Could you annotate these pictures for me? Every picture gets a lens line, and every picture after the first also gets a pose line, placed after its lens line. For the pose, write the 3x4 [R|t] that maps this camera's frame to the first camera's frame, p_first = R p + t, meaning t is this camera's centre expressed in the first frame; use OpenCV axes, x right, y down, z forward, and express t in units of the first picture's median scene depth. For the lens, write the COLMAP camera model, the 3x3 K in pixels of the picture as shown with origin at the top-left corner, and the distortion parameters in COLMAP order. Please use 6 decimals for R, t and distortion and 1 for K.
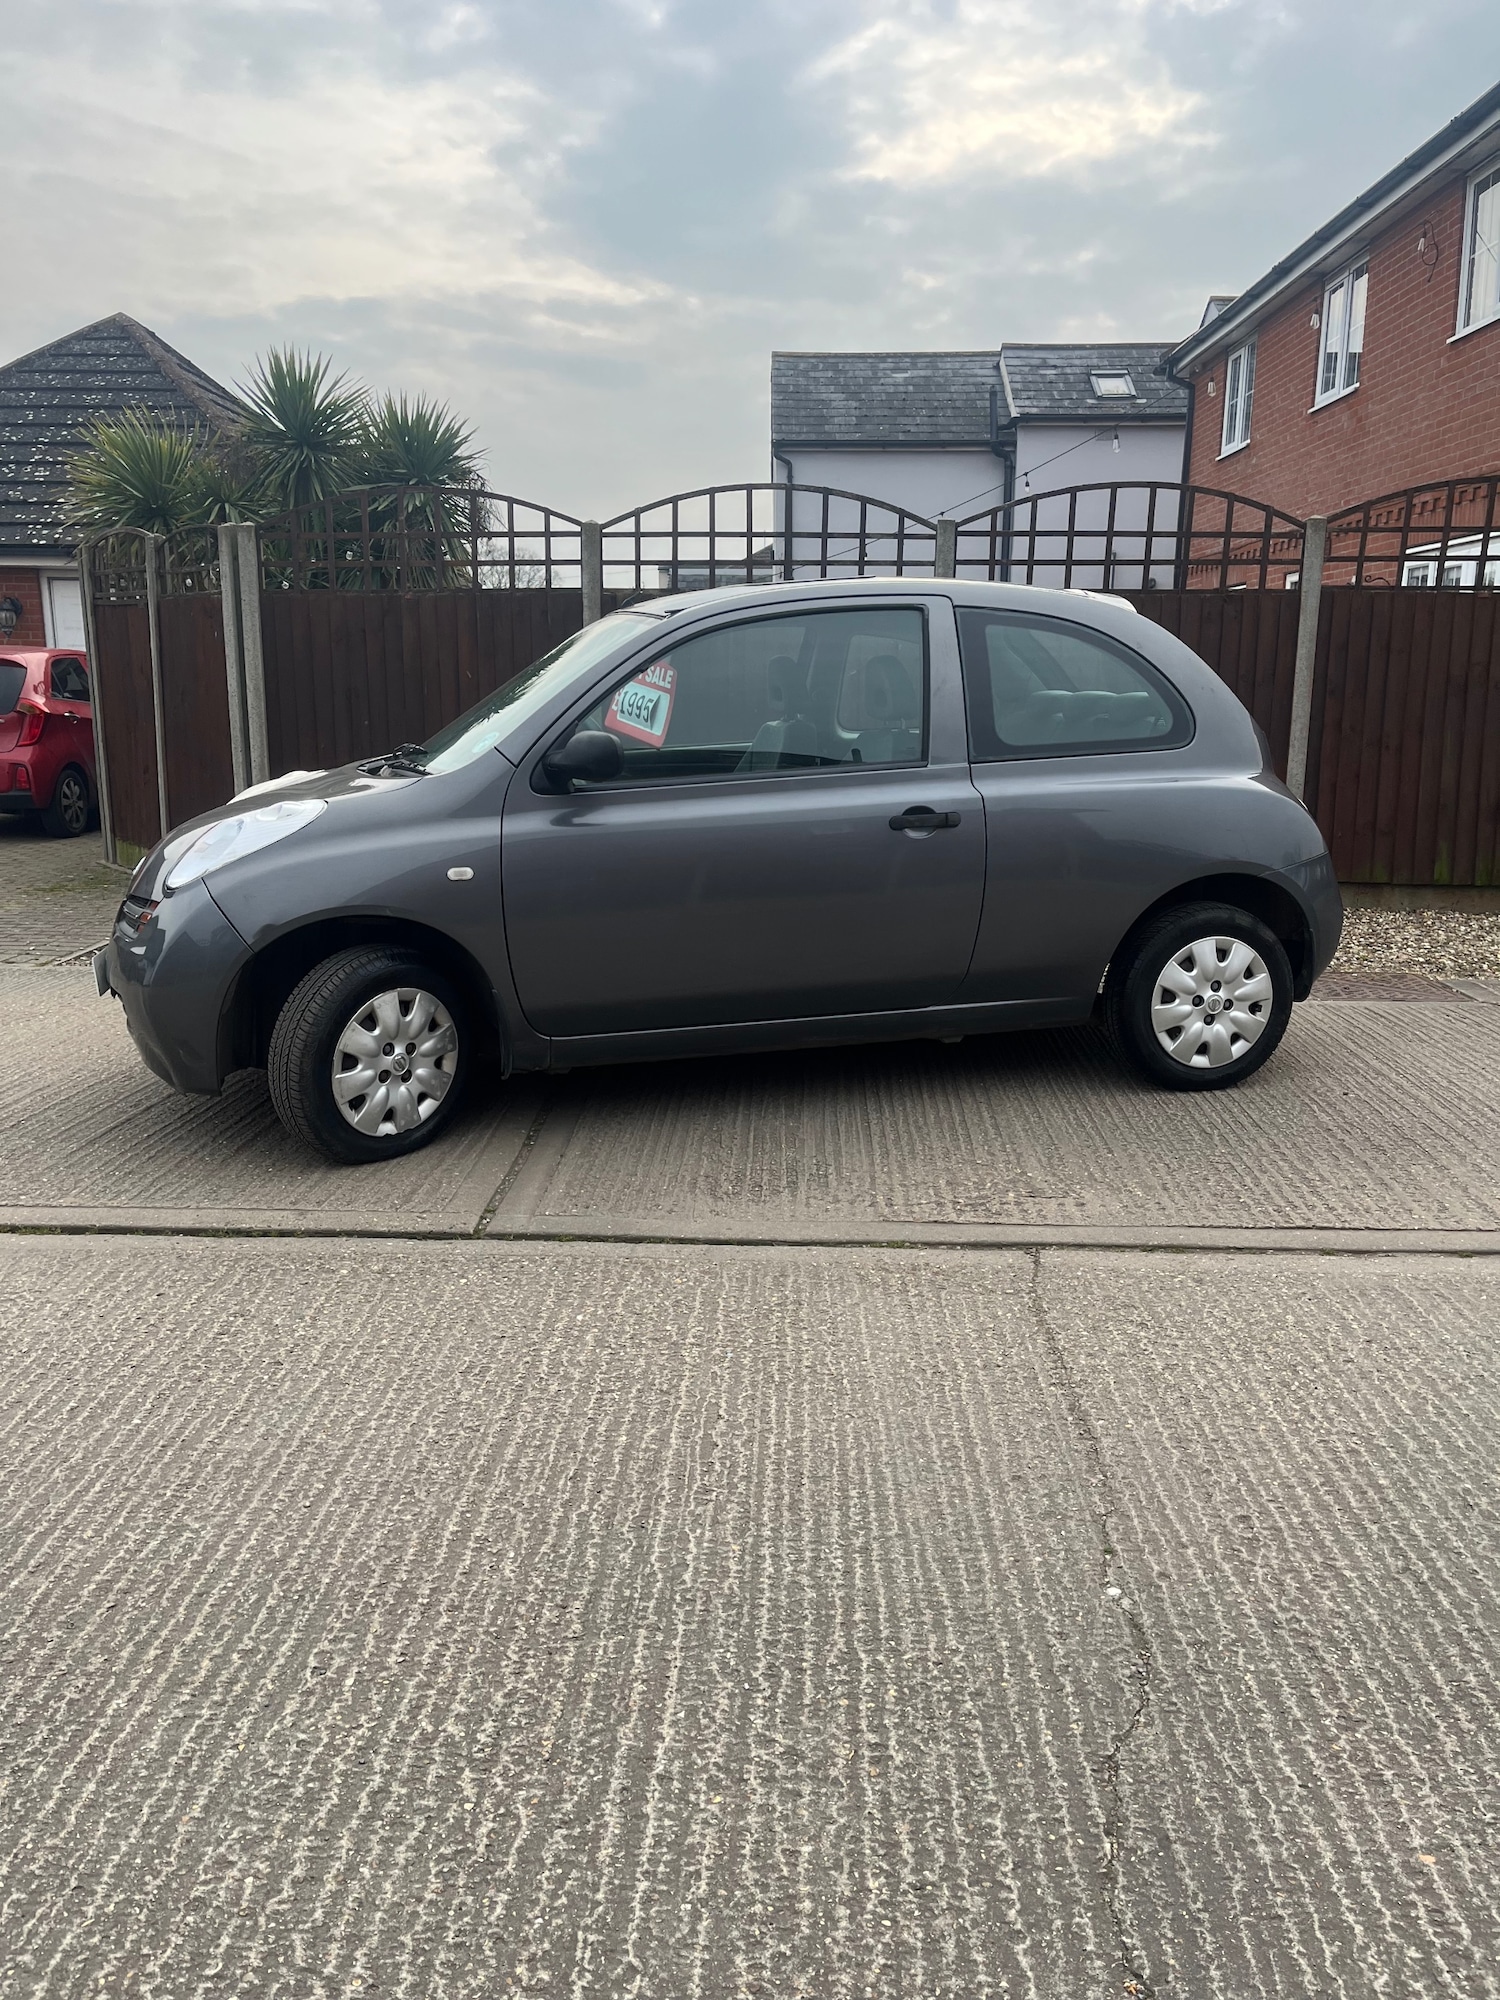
lens RADIAL K [[1513.6, 0, 758.0], [0, 1513.6, 997.6], [0, 0, 1]] dist [0.078382, -0.111150]
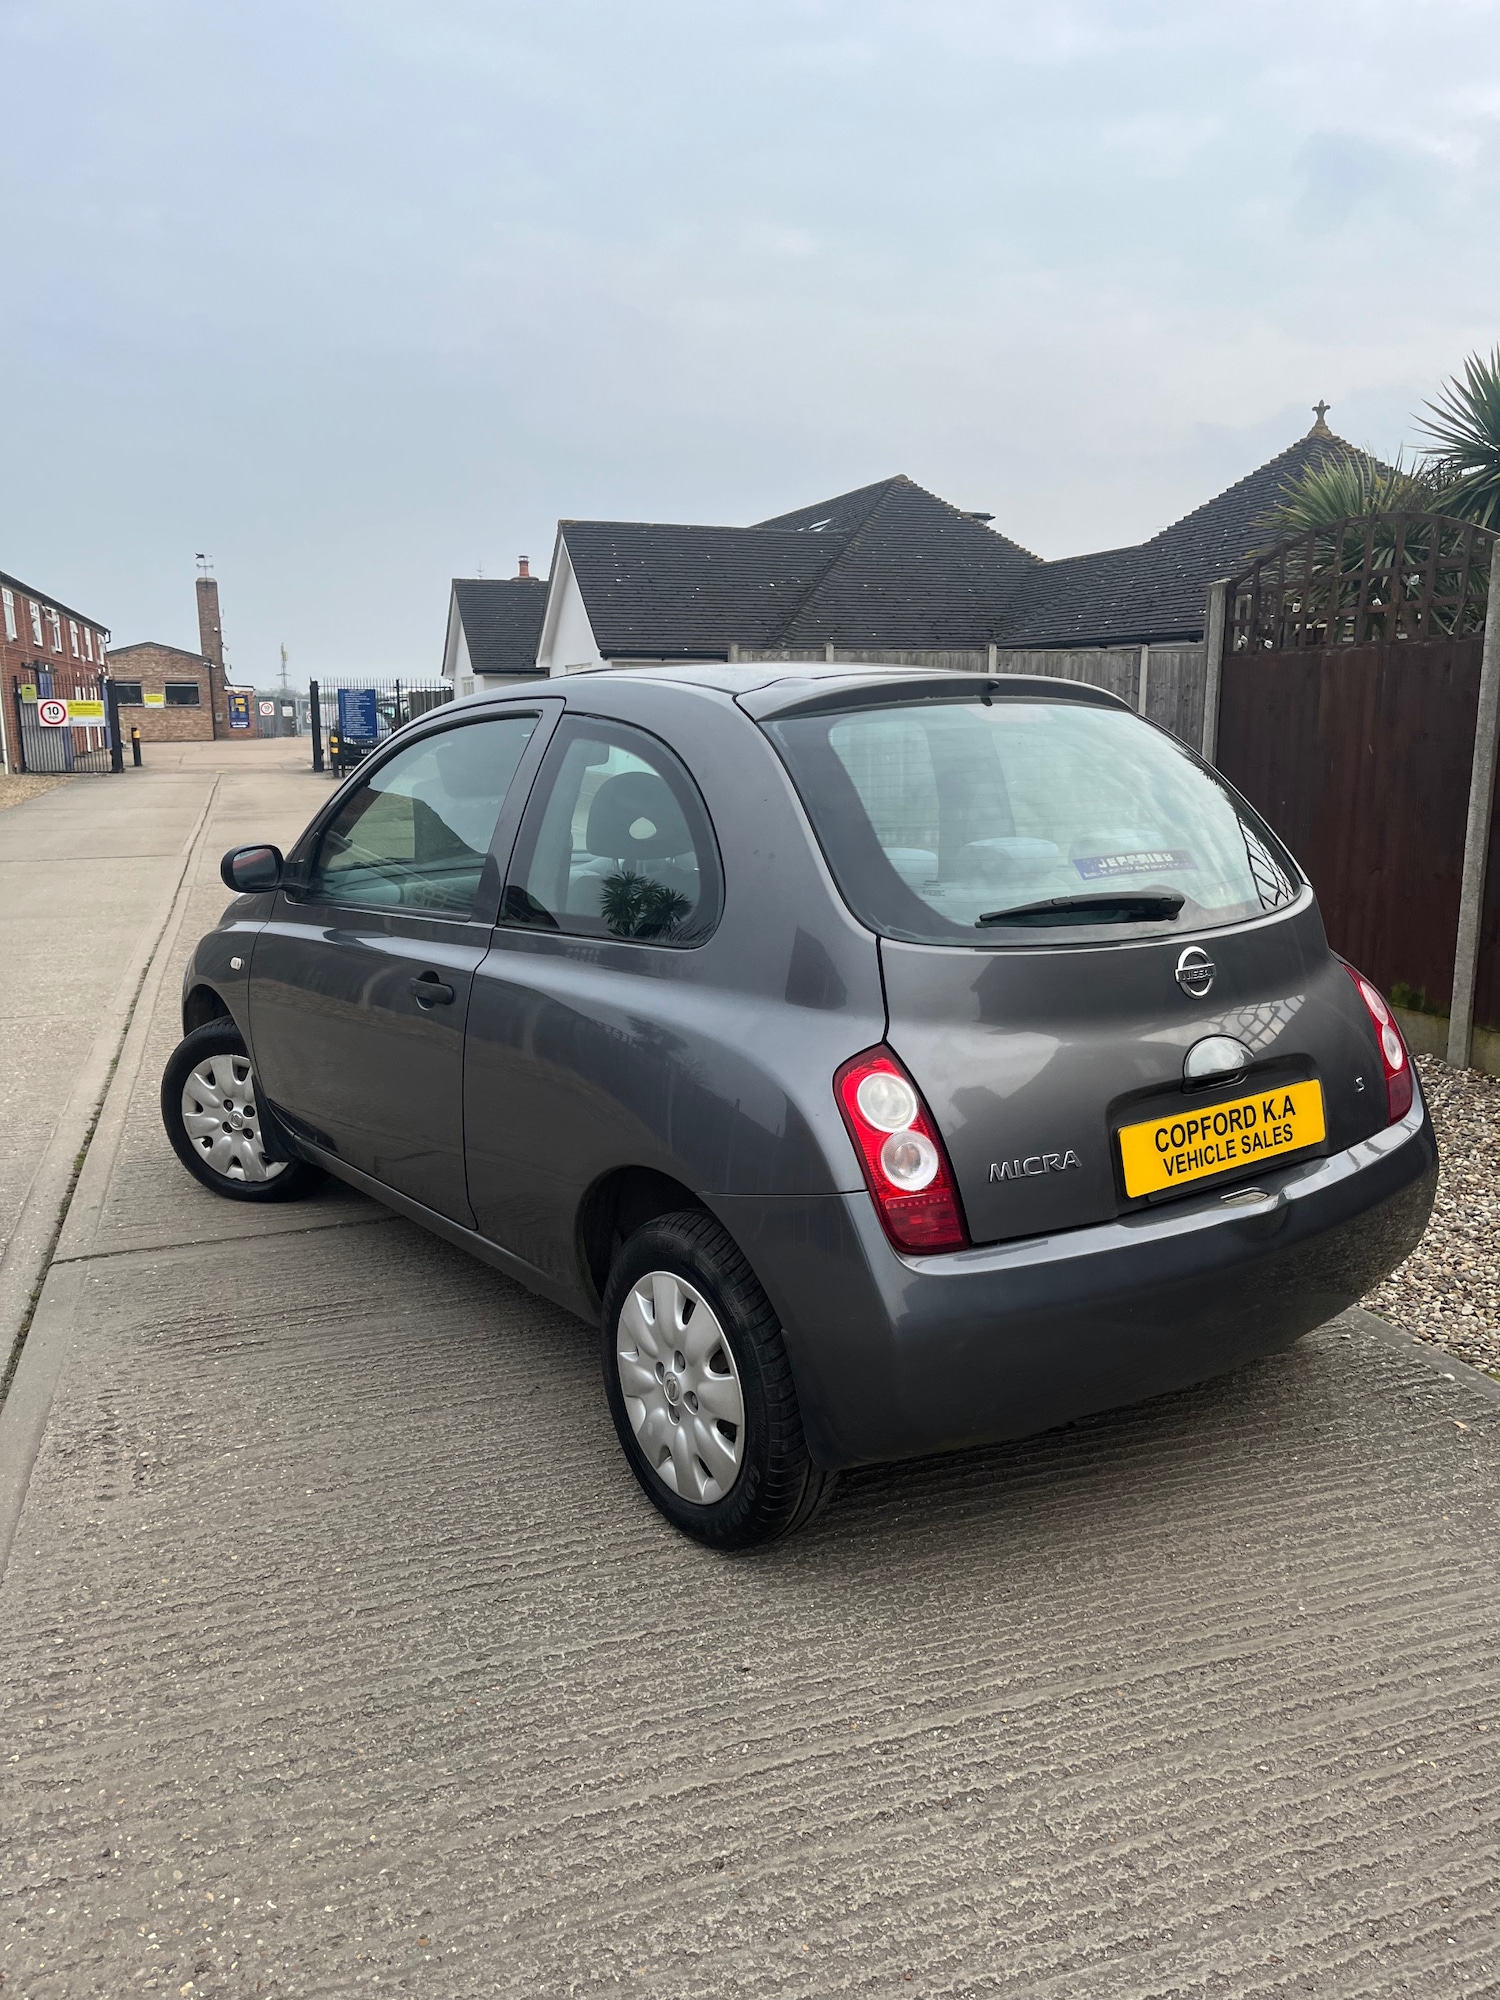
lens RADIAL K [[1527.1, 0, 767.3], [0, 1527.1, 1011.6], [0, 0, 1]] dist [0.030415, -0.002046]
pose [[0.367605, 0.176597, -0.913061, 0.886867], [-0.185249, 0.976034, 0.114194, -0.226381], [0.911345, 0.127165, 0.391509, 0.852645]]
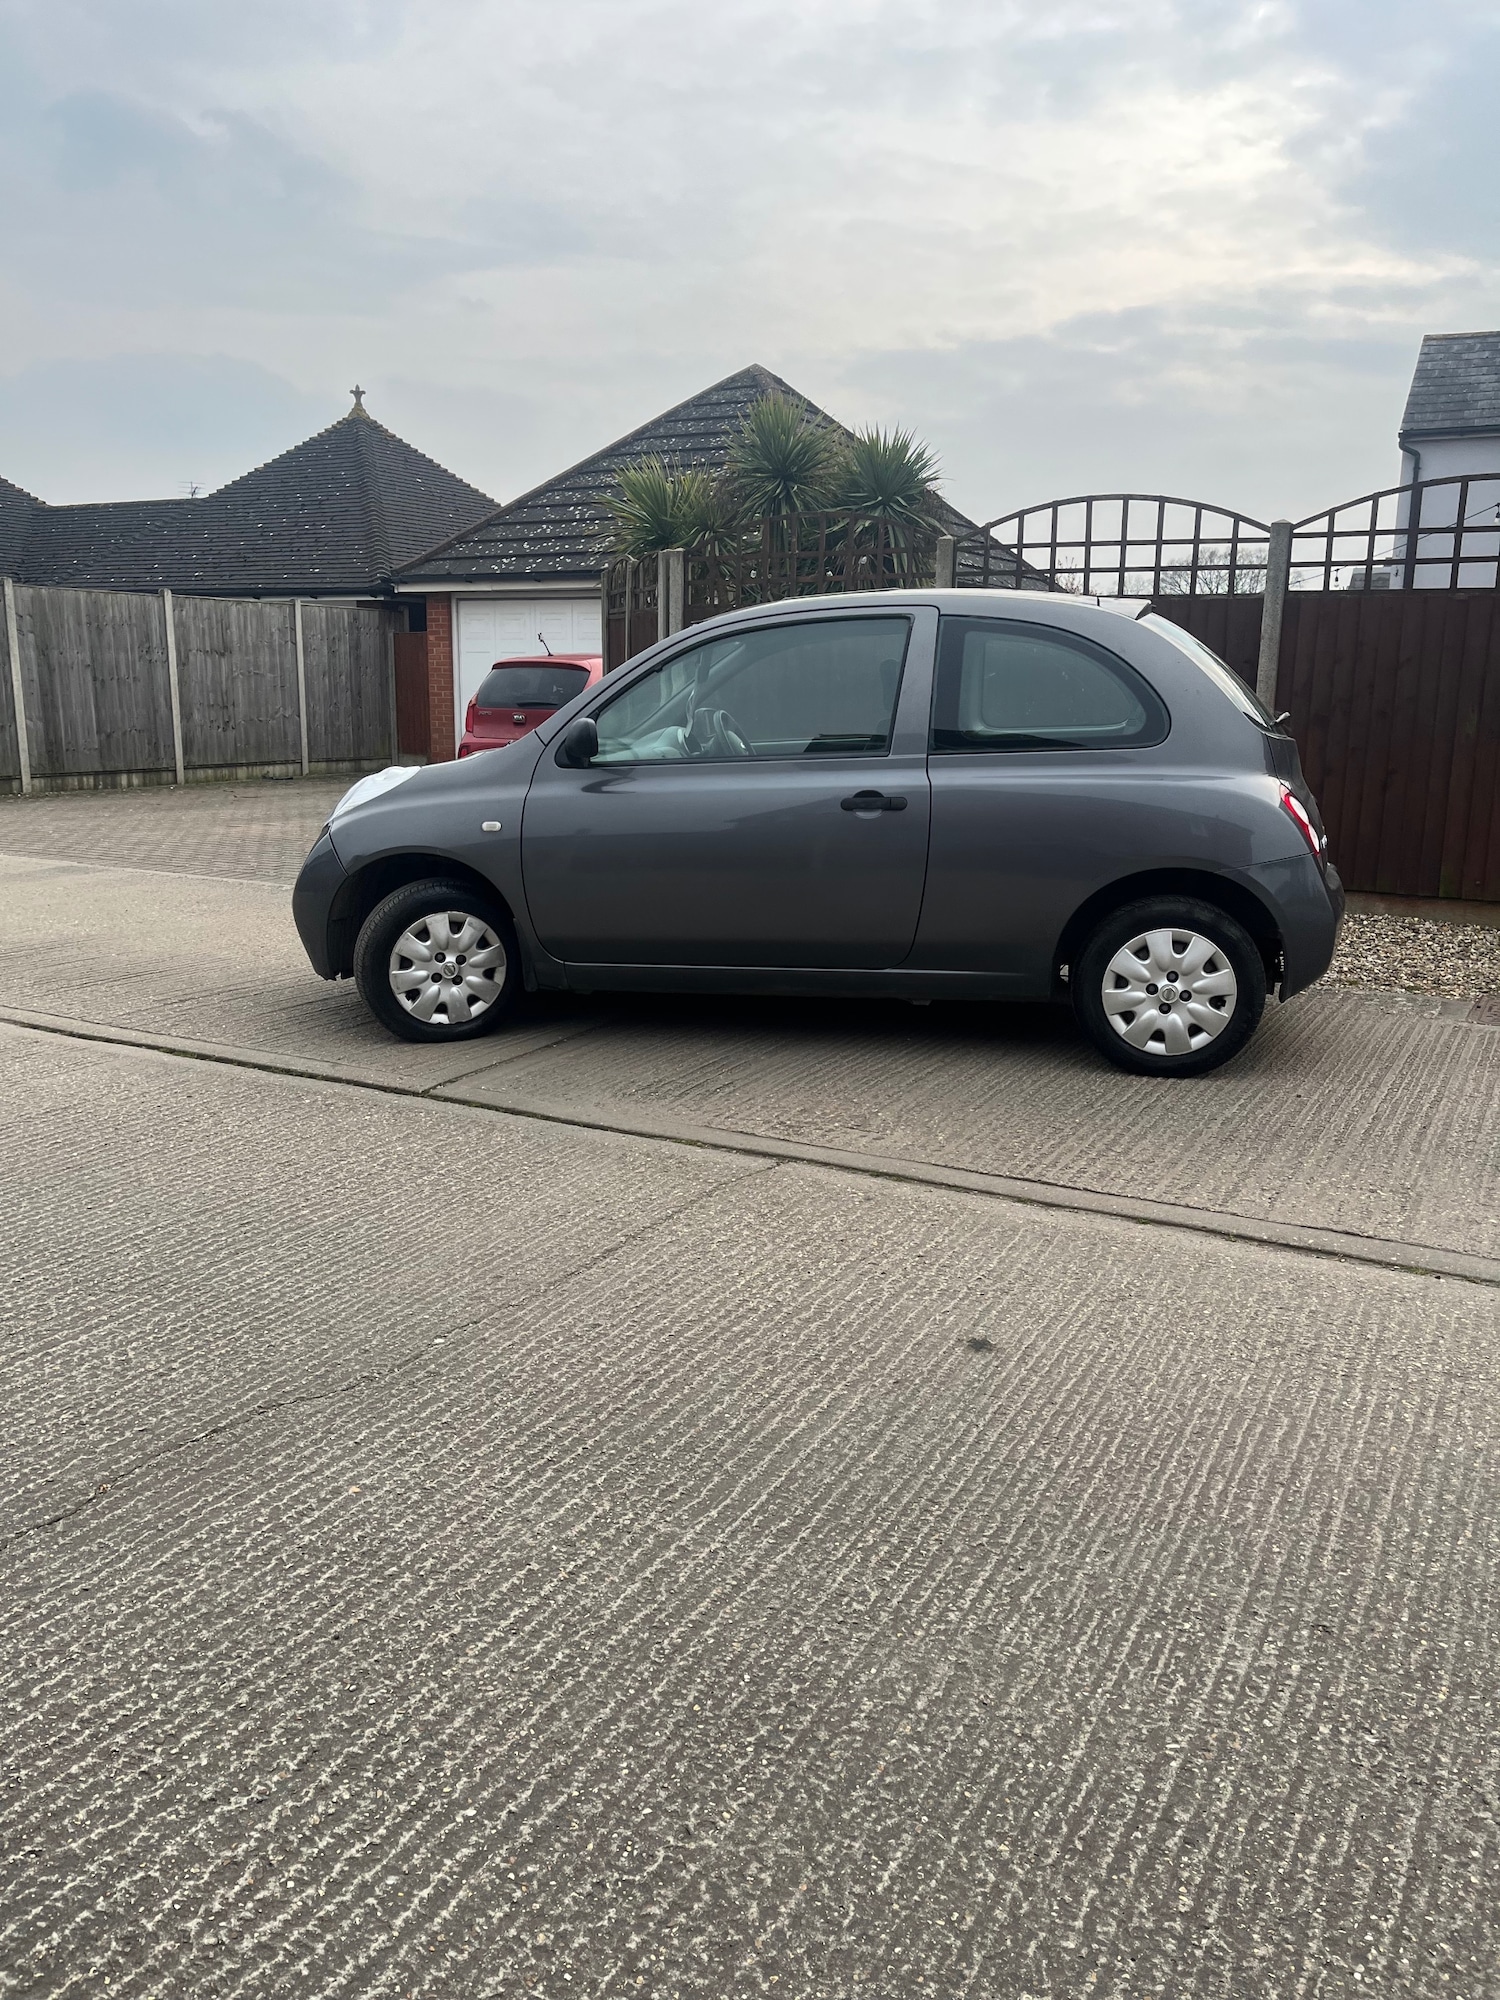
lens RADIAL K [[1518.0, 0, 768.7], [0, 1518.0, 986.4], [0, 0, 1]] dist [0.088538, -0.137869]
pose [[0.896714, 0.092606, -0.432814, 0.546555], [-0.097514, 0.995174, 0.010899, 0.015798], [0.431735, 0.032432, 0.901417, -0.058491]]
